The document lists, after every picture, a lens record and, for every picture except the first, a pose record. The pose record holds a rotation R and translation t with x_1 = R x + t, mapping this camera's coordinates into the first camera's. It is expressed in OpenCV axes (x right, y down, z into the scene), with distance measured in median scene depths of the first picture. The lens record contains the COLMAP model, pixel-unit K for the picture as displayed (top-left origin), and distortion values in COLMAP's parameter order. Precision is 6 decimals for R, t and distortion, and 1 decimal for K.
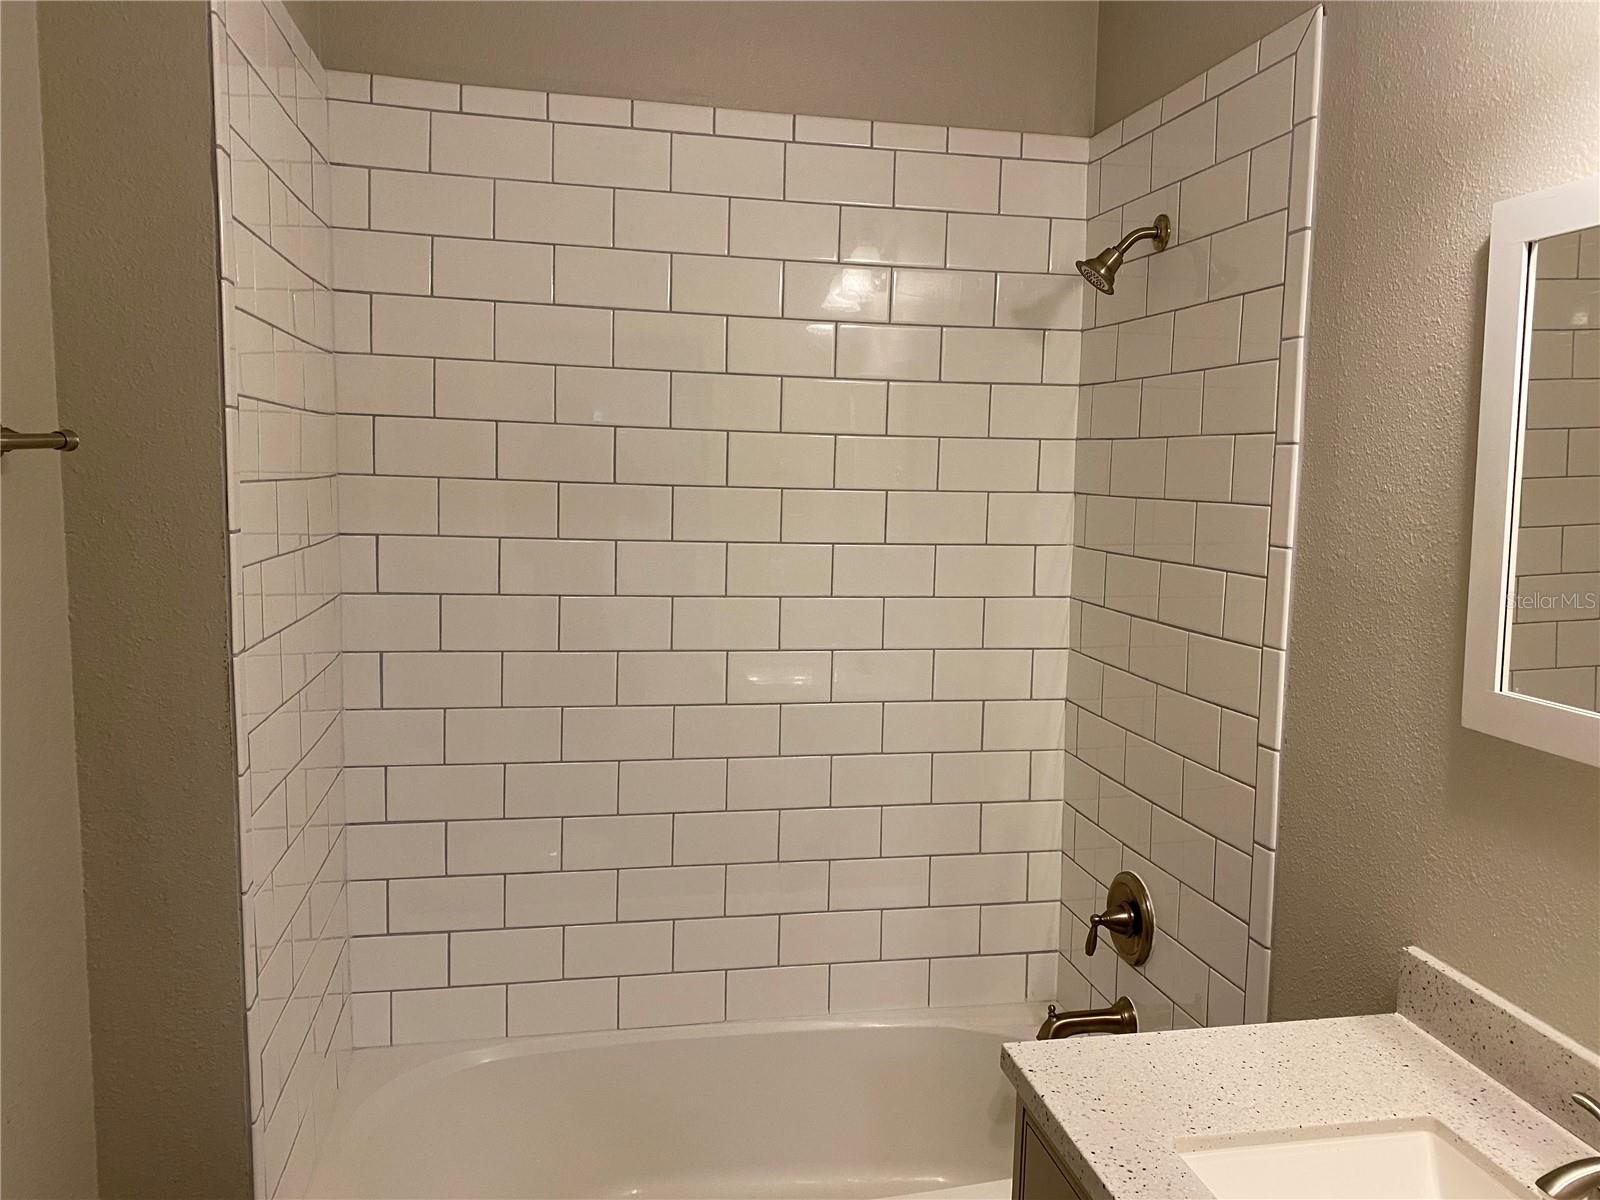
lens RADIAL K [[1232.7, 0, 793.7], [0, 1232.7, 591.0], [0, 0, 1]] dist [0.104287, -0.164800]
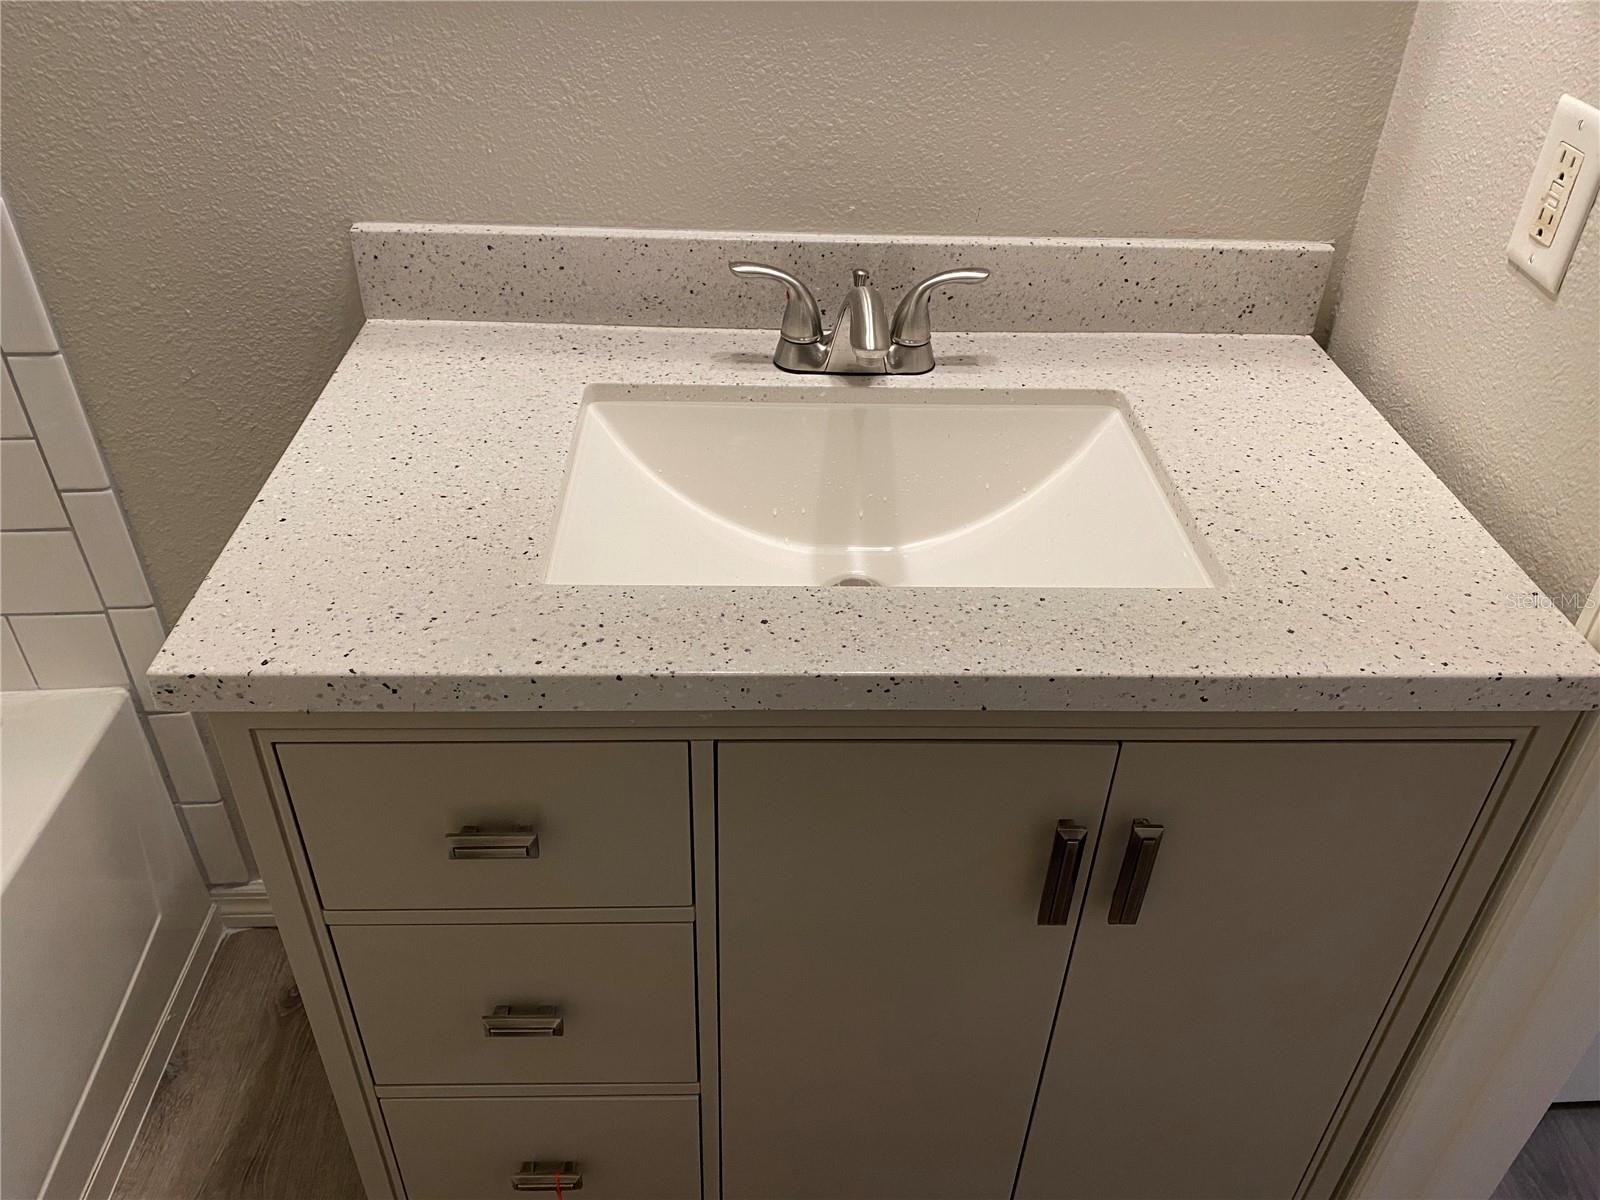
lens RADIAL K [[1232.7, 0, 793.7], [0, 1232.7, 591.0], [0, 0, 1]] dist [0.104287, -0.164800]
pose [[0.167809, -0.592483, 0.787912, -0.178950], [0.102502, 0.805400, 0.583802, 0.060525], [-0.980476, -0.017204, 0.195884, 0.649330]]
